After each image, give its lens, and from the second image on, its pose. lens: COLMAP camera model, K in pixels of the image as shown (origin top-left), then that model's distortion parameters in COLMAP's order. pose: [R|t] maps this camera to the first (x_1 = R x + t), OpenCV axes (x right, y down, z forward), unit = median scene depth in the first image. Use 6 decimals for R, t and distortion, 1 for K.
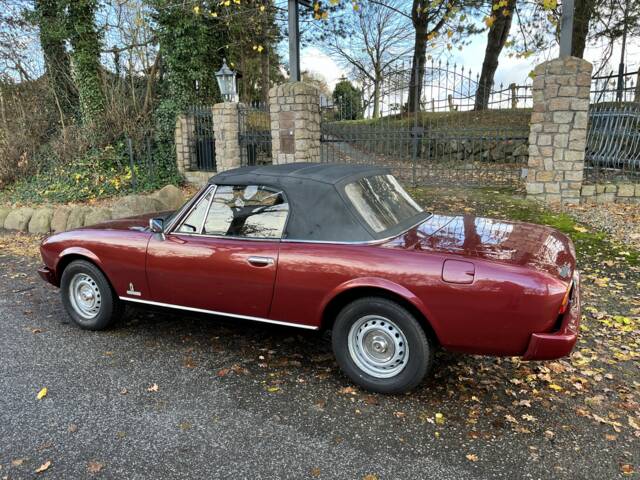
lens RADIAL K [[503.8, 0, 318.2], [0, 503.8, 238.6], [0, 0, 1]] dist [0.041011, -0.028876]
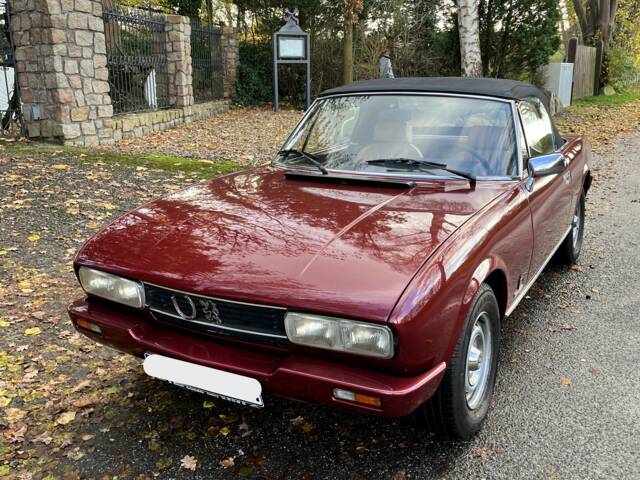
lens RADIAL K [[636.9, 0, 352.6], [0, 636.9, 239.1], [0, 0, 1]] dist [0.005518, -0.003421]
pose [[0.009937, -0.239754, 0.970783, -0.499335], [0.199609, 0.951767, 0.233014, -0.077048], [-0.979825, 0.191462, 0.057314, 0.520493]]
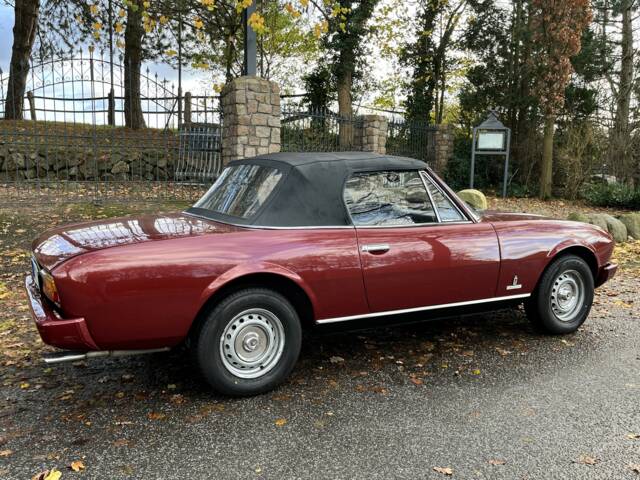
lens RADIAL K [[566.6, 0, 320.2], [0, 566.6, 247.9], [0, 0, 1]] dist [0.035802, -0.019406]
pose [[0.537885, -0.099484, 0.837128, -0.434922], [0.143512, 0.989324, 0.025359, -0.005867], [-0.830713, 0.106498, 0.546419, 0.232077]]
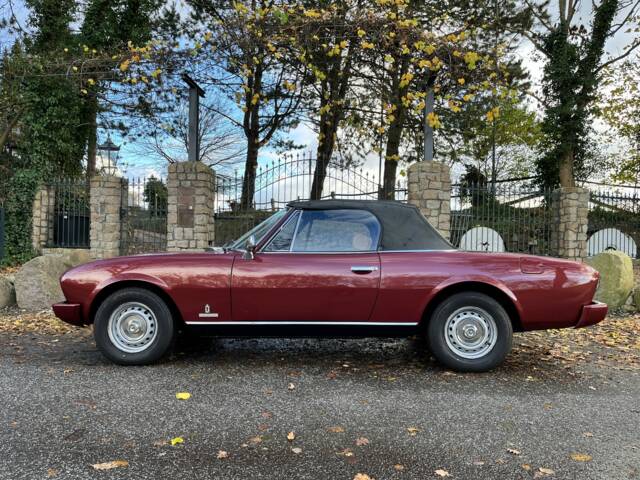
lens RADIAL K [[500.2, 0, 332.4], [0, 500.2, 241.5], [0, 0, 1]] dist [0.017781, -0.002984]
pose [[0.901856, 0.036122, 0.430524, -0.261105], [0.053294, 0.979587, -0.193829, 0.077130], [-0.428737, 0.197750, 0.881521, 0.004978]]
